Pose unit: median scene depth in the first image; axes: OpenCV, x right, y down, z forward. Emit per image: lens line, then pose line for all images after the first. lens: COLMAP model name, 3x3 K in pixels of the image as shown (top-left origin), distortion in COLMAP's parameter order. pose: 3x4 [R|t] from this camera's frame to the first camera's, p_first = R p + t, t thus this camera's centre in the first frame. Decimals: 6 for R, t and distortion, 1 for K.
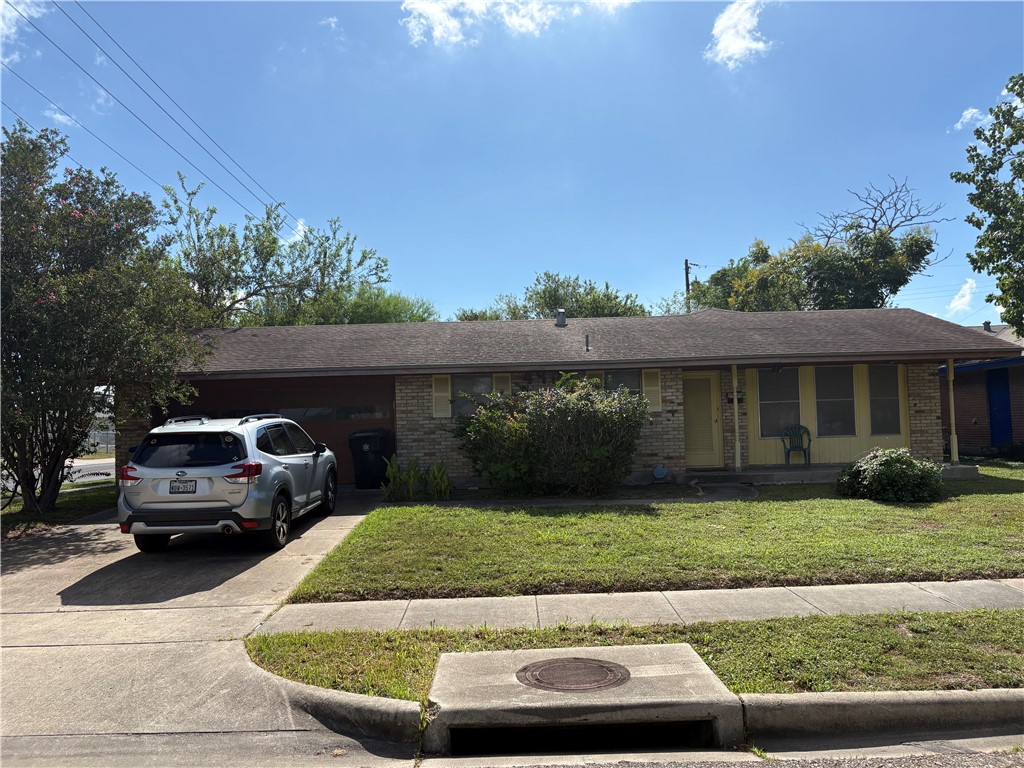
lens RADIAL K [[790.7, 0, 509.4], [0, 790.7, 392.6], [0, 0, 1]] dist [0.025505, -0.049124]
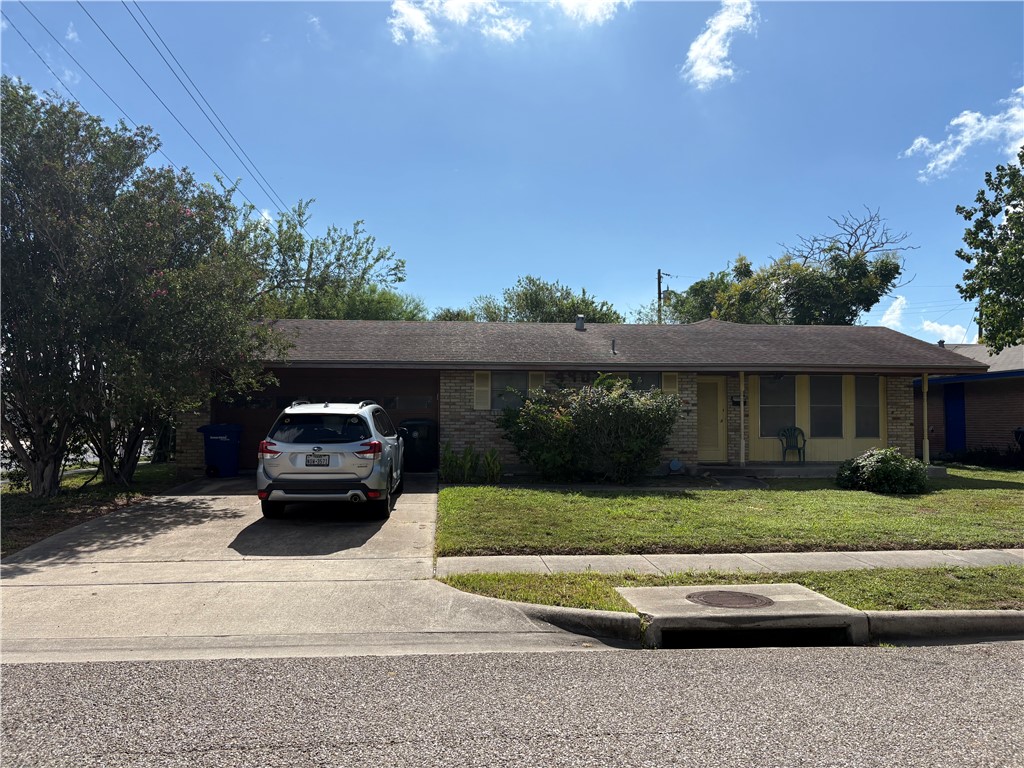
lens RADIAL K [[790.7, 0, 509.4], [0, 790.7, 392.6], [0, 0, 1]] dist [0.025505, -0.049124]
pose [[0.996715, 0.034053, 0.073483, -0.129654], [-0.034163, 0.999416, 0.000230, 0.006114], [-0.073432, -0.002740, 0.997296, -0.099159]]
